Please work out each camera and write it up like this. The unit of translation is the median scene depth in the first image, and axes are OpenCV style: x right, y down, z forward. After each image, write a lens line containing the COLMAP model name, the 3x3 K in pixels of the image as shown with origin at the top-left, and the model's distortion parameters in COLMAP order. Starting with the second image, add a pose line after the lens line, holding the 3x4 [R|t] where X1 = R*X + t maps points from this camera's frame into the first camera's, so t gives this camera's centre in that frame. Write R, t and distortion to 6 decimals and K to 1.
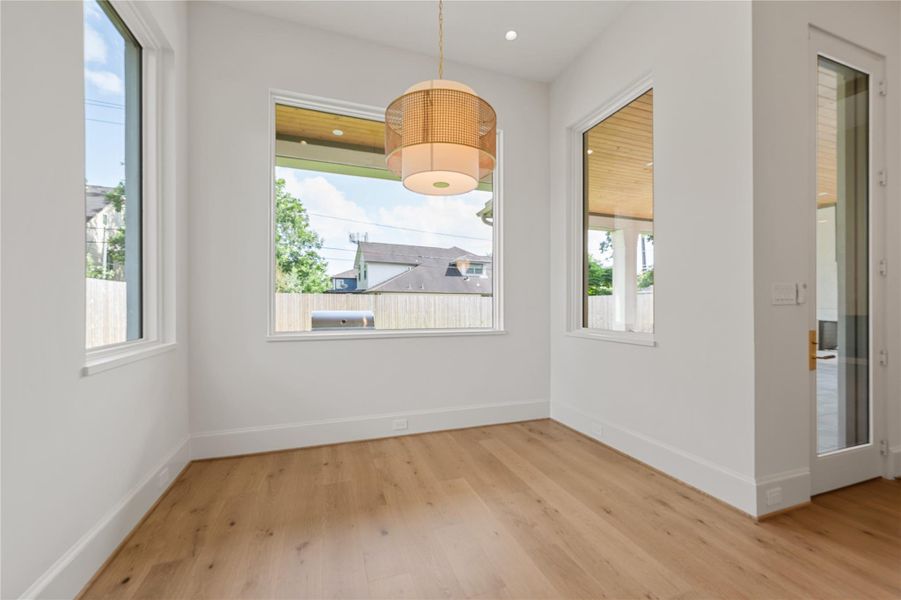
lens RADIAL K [[352.7, 0, 444.9], [0, 352.7, 303.6], [0, 0, 1]] dist [-0.007430, 0.000434]
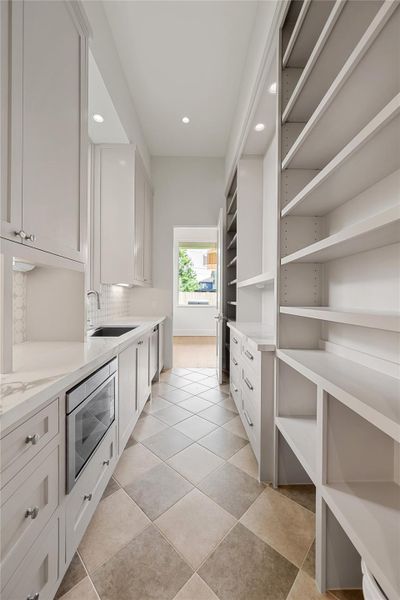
lens RADIAL K [[234.9, 0, 199.1], [0, 234.9, 297.9], [0, 0, 1]] dist [-0.007430, 0.000434]
pose [[0.949699, 0.010470, -0.312990, 0.061779], [-0.010254, 0.999945, 0.002335, 0.001678], [0.312997, 0.000992, 0.949754, -0.159670]]
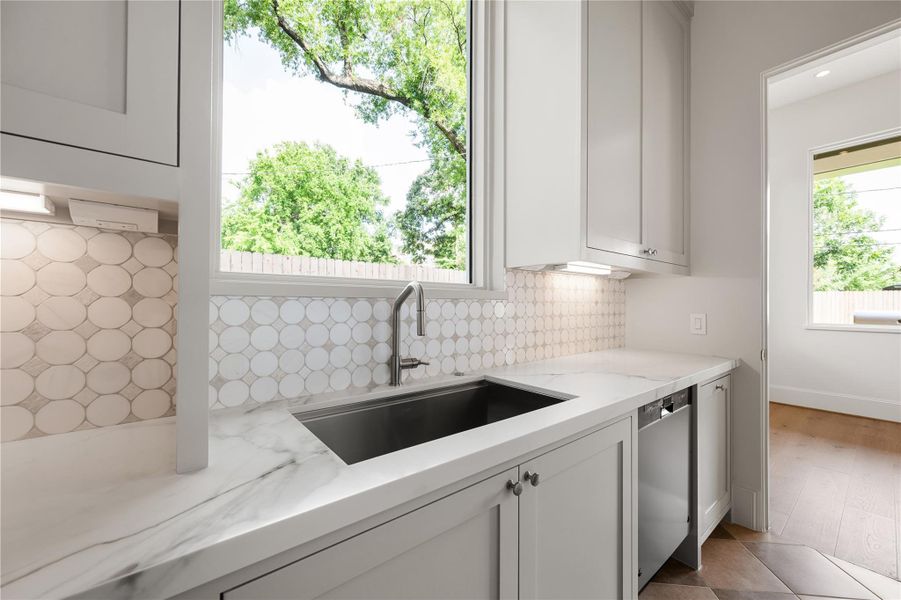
lens RADIAL K [[352.7, 0, 449.9], [0, 352.7, 300.8], [0, 0, 1]] dist [-0.007430, 0.000434]
pose [[0.332937, 0.002669, -0.942945, 0.044211], [-0.008671, 0.999962, -0.000231, 0.001954], [0.942909, 0.008254, 0.332947, -0.105994]]
